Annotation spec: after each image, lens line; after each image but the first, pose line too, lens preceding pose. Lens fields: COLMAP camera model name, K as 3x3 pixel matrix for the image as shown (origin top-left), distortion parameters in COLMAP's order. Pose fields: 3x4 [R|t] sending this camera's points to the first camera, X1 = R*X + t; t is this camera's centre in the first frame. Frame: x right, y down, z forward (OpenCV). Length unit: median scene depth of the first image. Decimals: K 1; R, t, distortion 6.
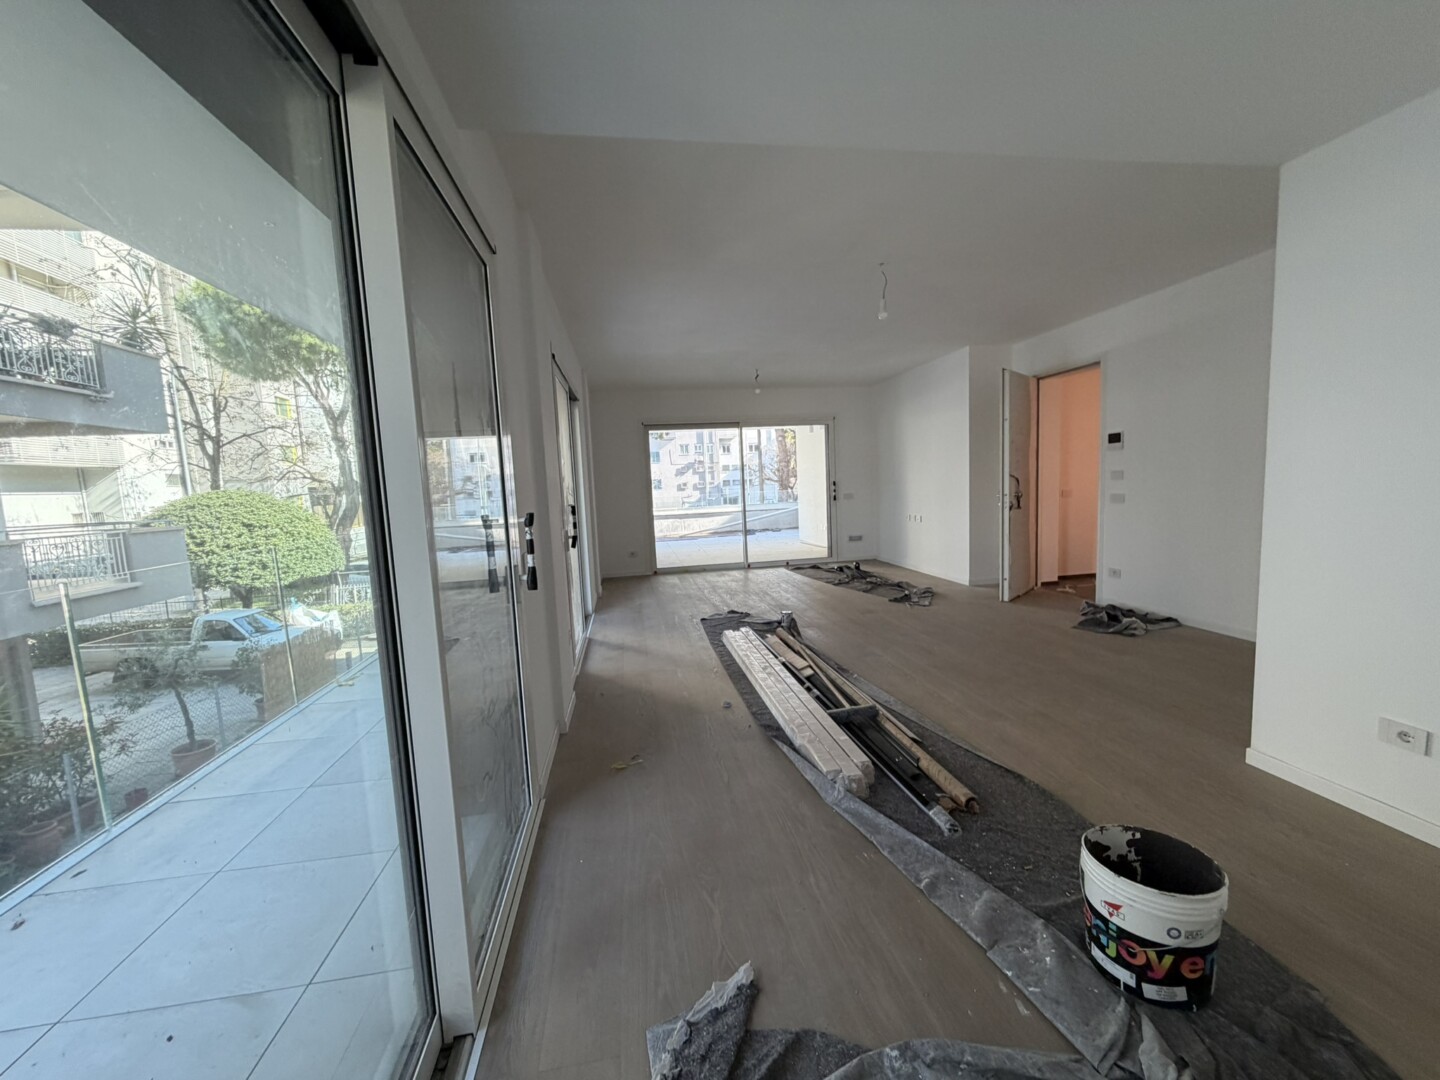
lens RADIAL K [[576.5, 0, 720.0], [0, 576.5, 540.0], [0, 0, 1]] dist [0.000051, 0.000008]
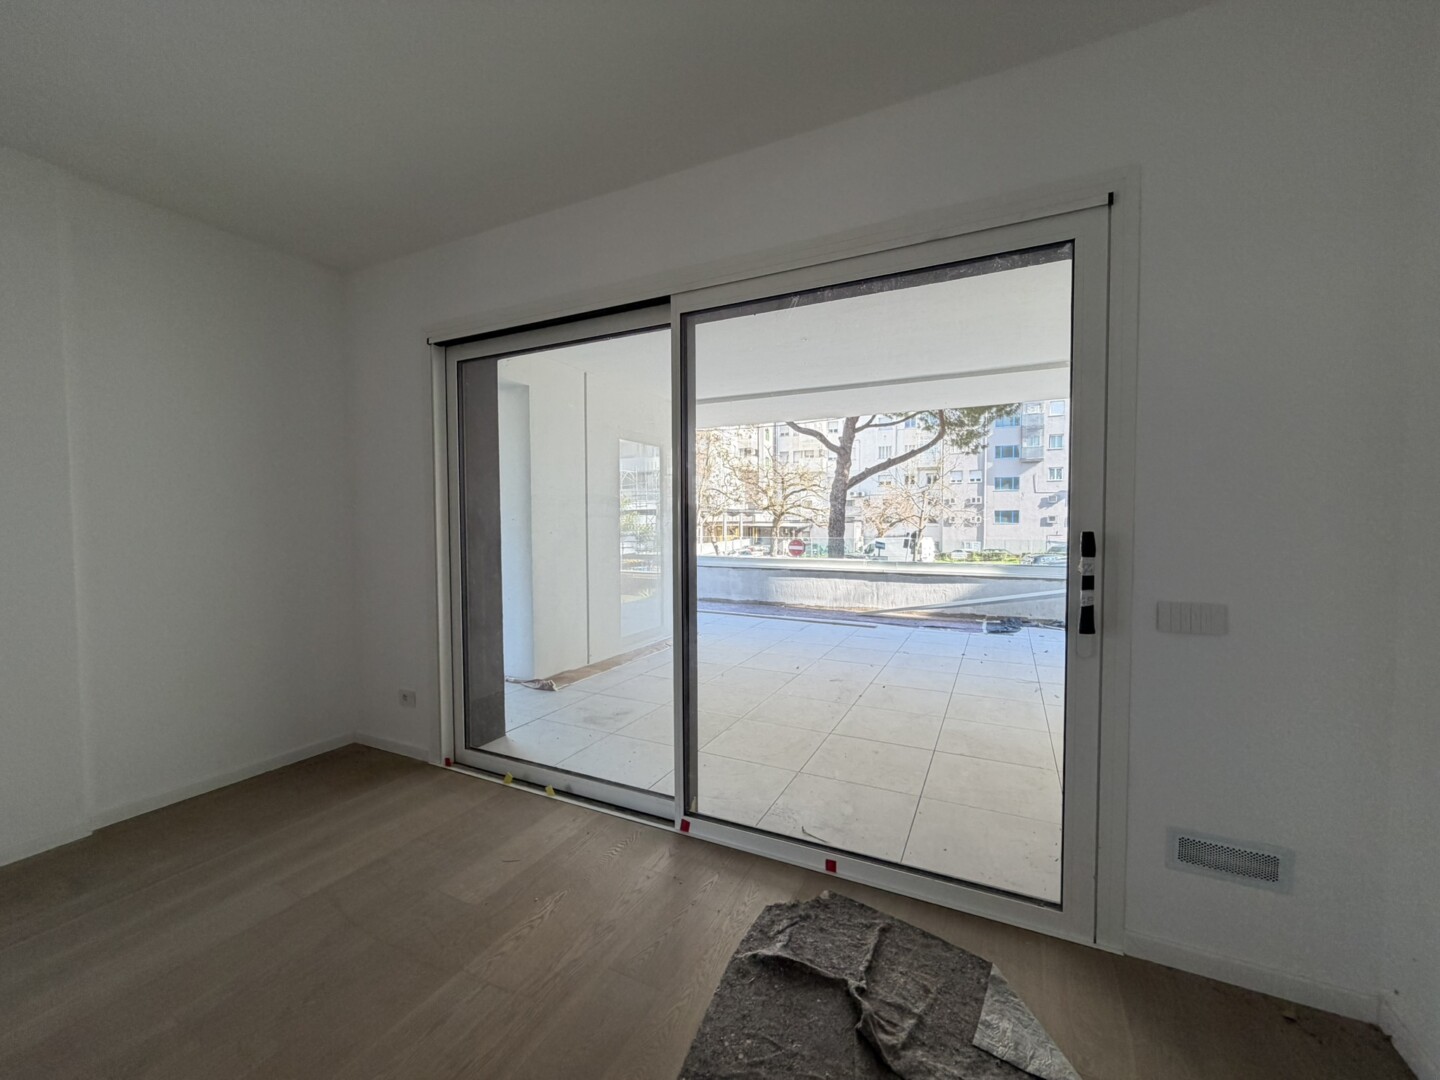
lens RADIAL K [[576.5, 0, 720.0], [0, 576.5, 540.0], [0, 0, 1]] dist [0.000051, 0.000008]
pose [[0.812210, 0.065188, -0.579712, 0.124701], [-0.092604, 0.995544, -0.017795, -0.050401], [0.575969, 0.068137, 0.814627, 0.462144]]
